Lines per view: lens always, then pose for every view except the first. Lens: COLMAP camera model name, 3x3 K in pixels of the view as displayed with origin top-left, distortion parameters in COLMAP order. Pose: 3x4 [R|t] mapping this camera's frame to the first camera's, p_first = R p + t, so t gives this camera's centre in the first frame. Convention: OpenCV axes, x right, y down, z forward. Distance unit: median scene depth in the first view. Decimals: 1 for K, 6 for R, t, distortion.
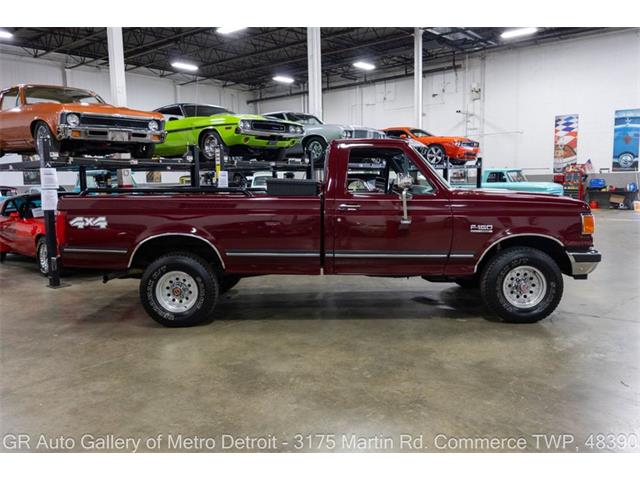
lens RADIAL K [[509.4, 0, 319.8], [0, 509.4, 245.5], [0, 0, 1]] dist [-0.005230, -0.025696]
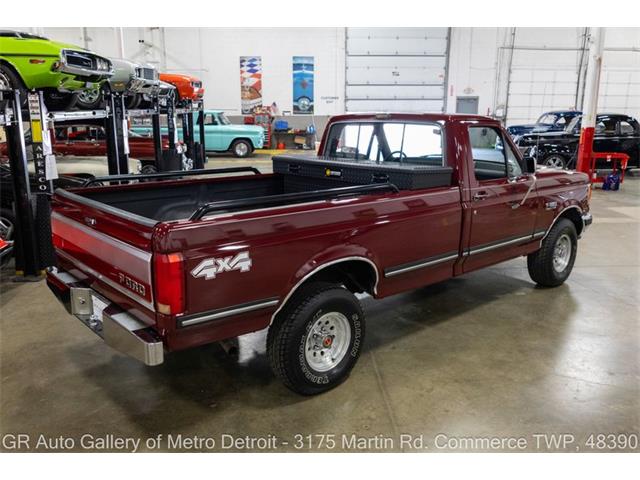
lens RADIAL K [[526.0, 0, 325.1], [0, 526.0, 242.6], [0, 0, 1]] dist [0.005345, -0.042734]
pose [[0.740636, -0.144762, 0.656127, -0.153544], [0.067106, 0.987569, 0.142139, -0.029895], [-0.668547, -0.061244, 0.741144, 0.101793]]
